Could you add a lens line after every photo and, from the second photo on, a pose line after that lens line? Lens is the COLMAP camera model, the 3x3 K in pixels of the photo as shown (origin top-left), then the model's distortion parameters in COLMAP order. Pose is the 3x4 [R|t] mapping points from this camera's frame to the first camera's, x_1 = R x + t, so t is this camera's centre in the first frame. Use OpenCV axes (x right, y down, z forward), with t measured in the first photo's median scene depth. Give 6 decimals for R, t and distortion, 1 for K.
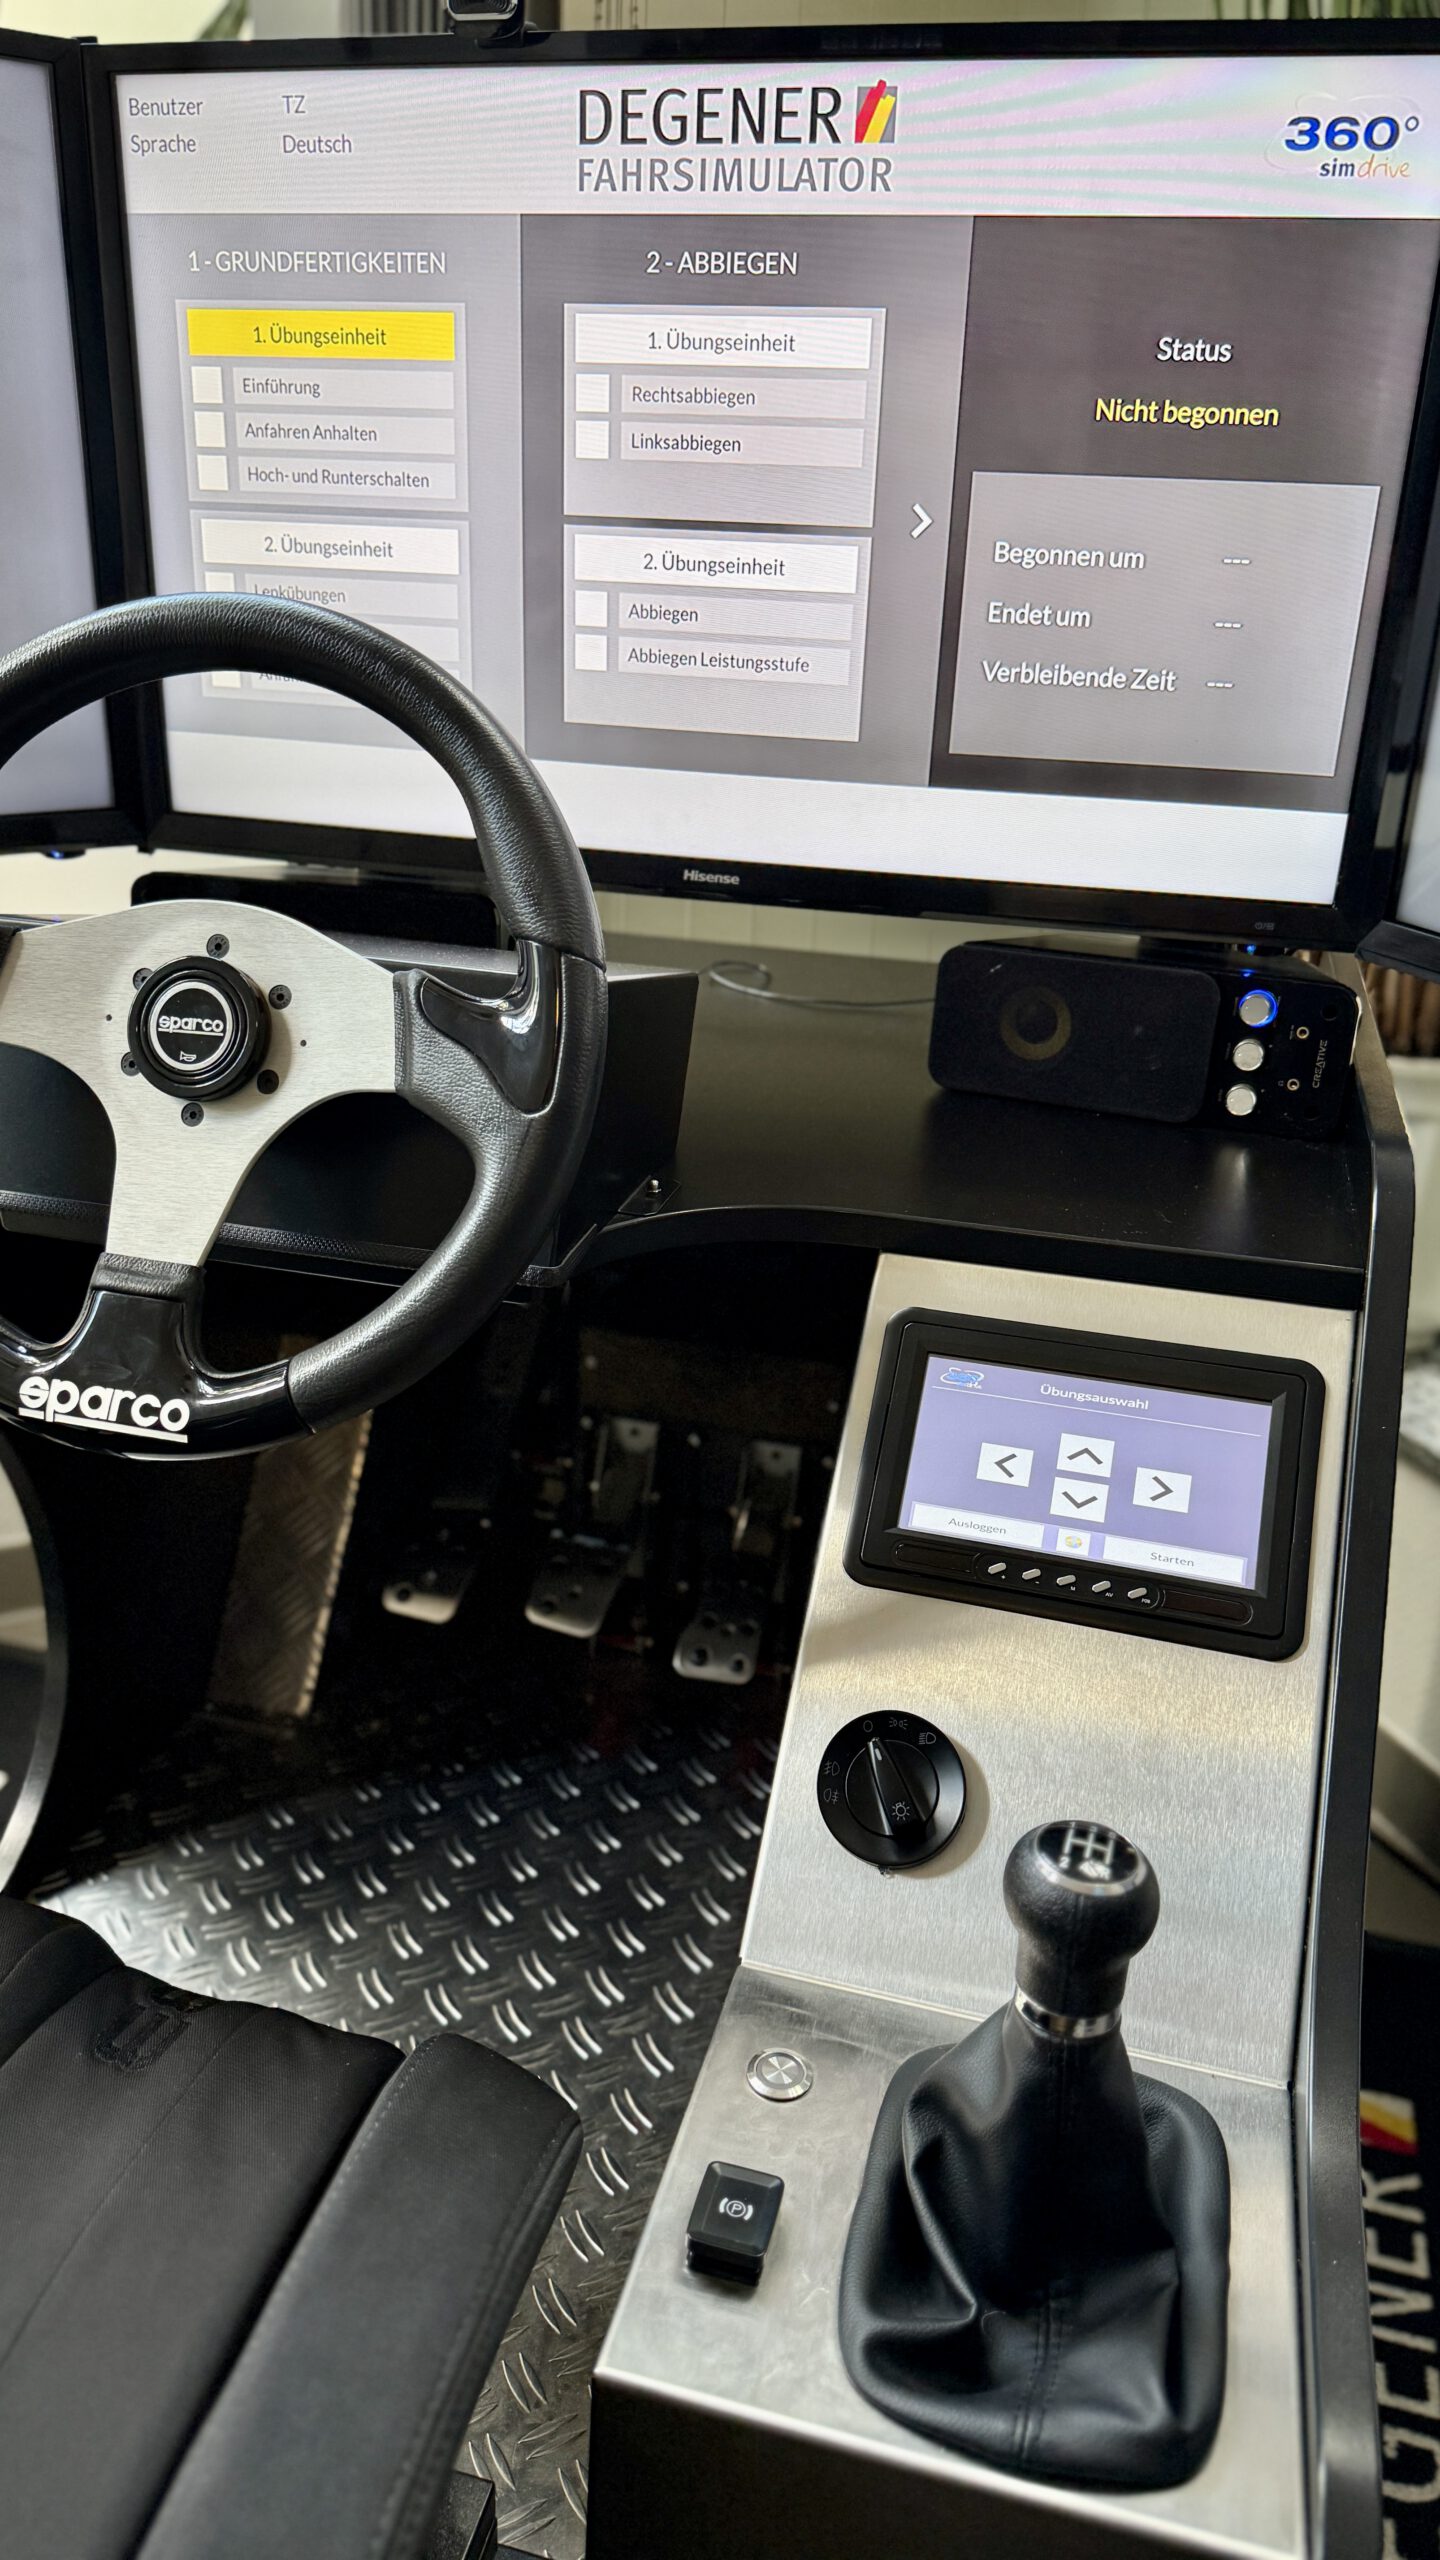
lens RADIAL K [[1881.7, 0, 666.9], [0, 1881.7, 1281.1], [0, 0, 1]] dist [0.077270, -0.088976]
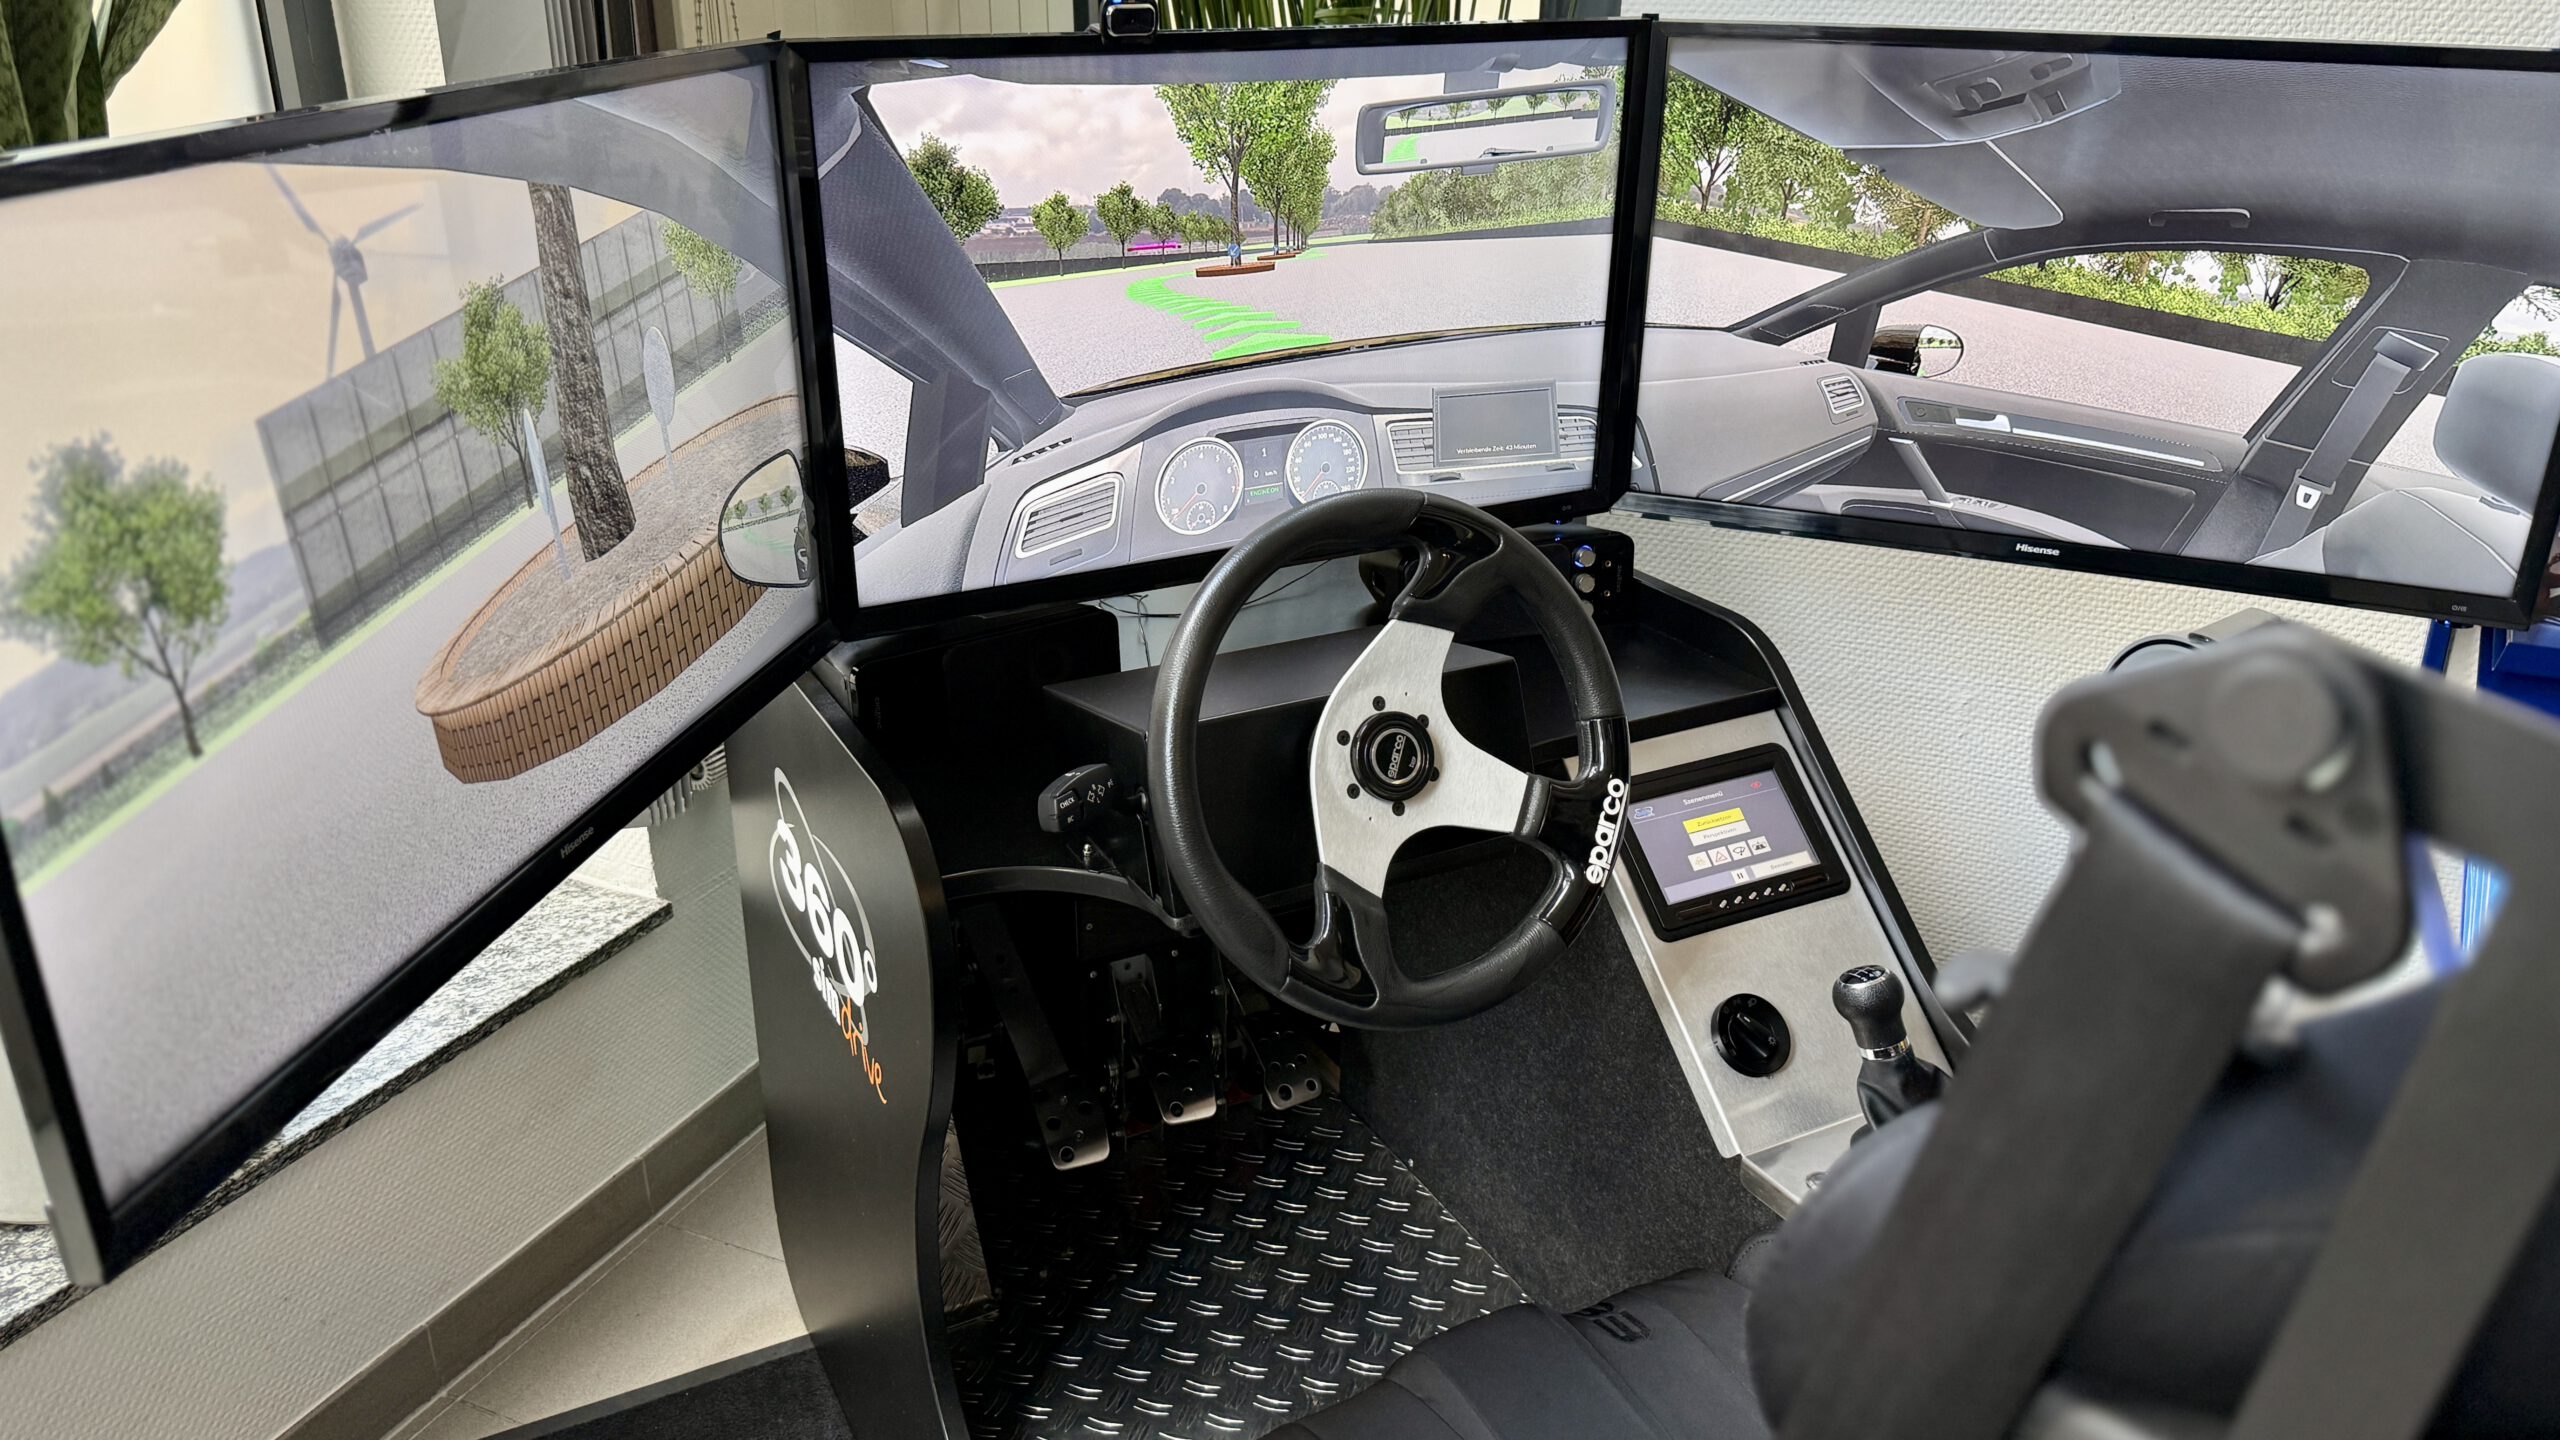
lens RADIAL K [[1969.0, 0, 1280.0], [0, 1969.0, 720.0], [0, 0, 1]] dist [0.198903, -0.000252]
pose [[0.719643, -0.301573, 0.625434, -1.228873], [0.289560, 0.949037, 0.124433, -0.362348], [-0.631085, 0.091554, 0.770292, -0.202214]]
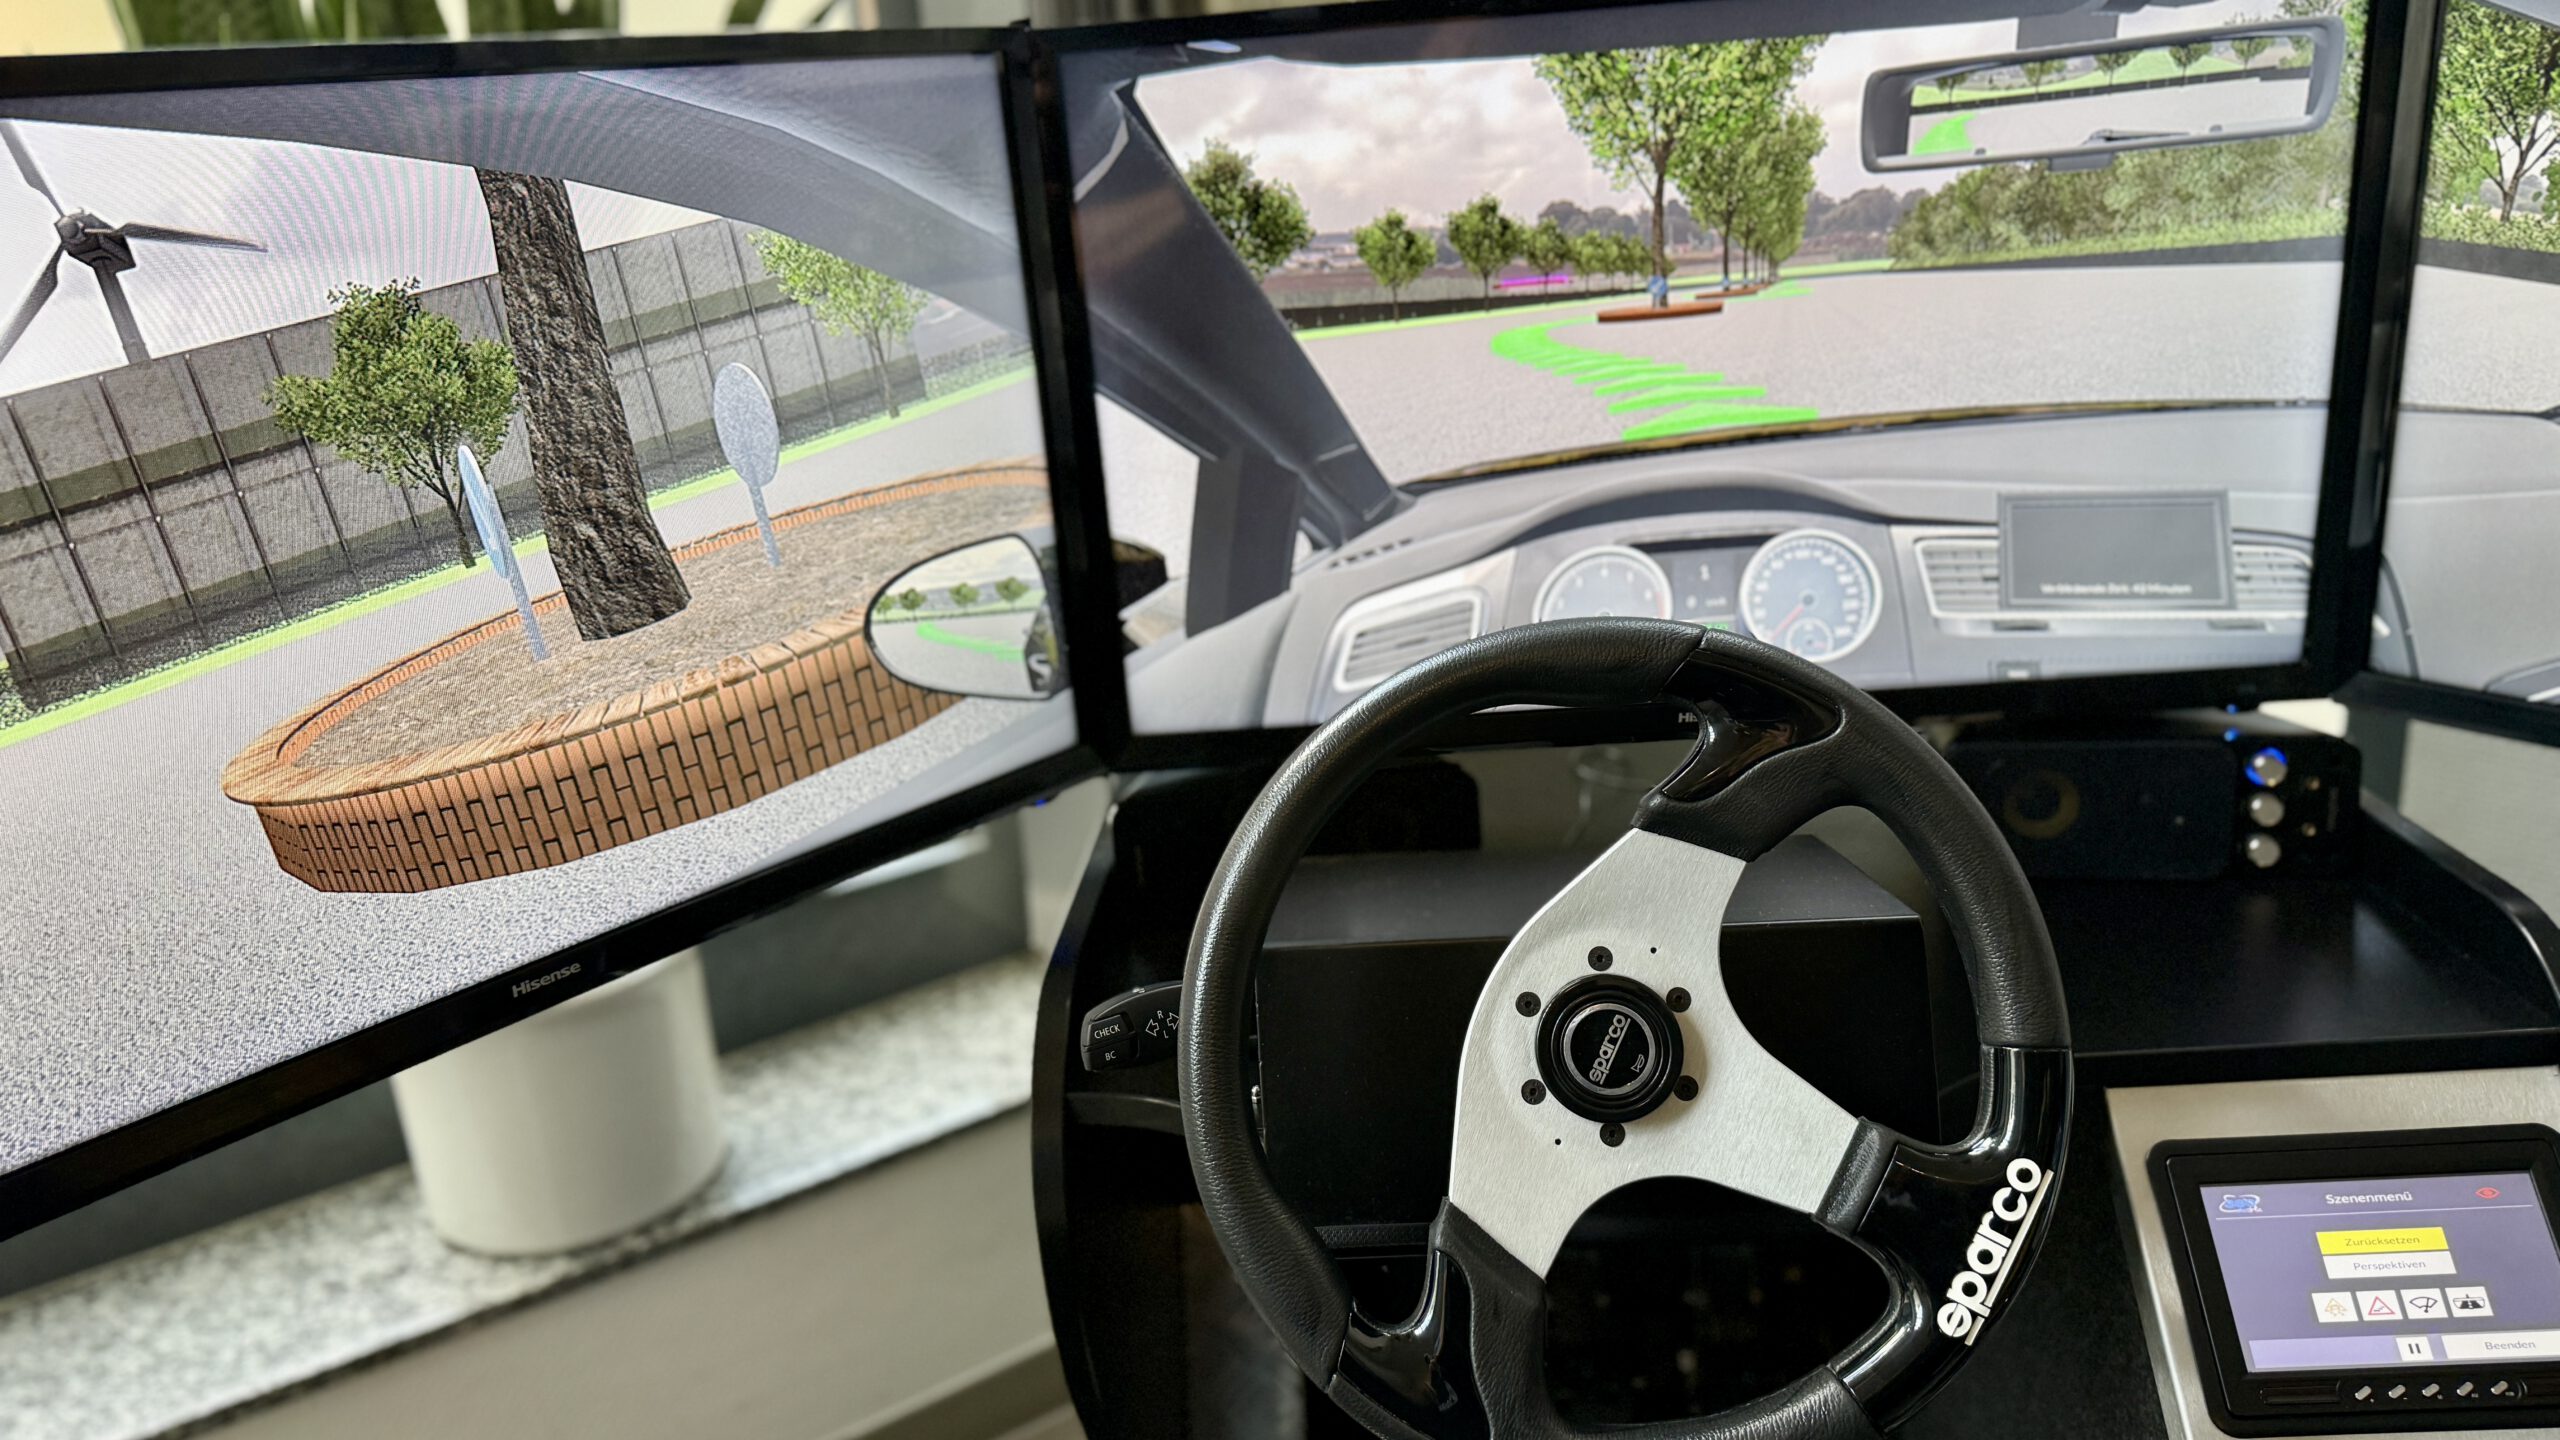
lens RADIAL K [[1881.7, 0, 1173.1], [0, 1881.7, 771.4], [0, 0, 1]] dist [0.077270, -0.088976]
pose [[0.967434, -0.179365, 0.178602, -0.561227], [0.190511, 0.980550, -0.047201, -0.246930], [-0.166662, 0.079690, 0.982788, 0.059728]]
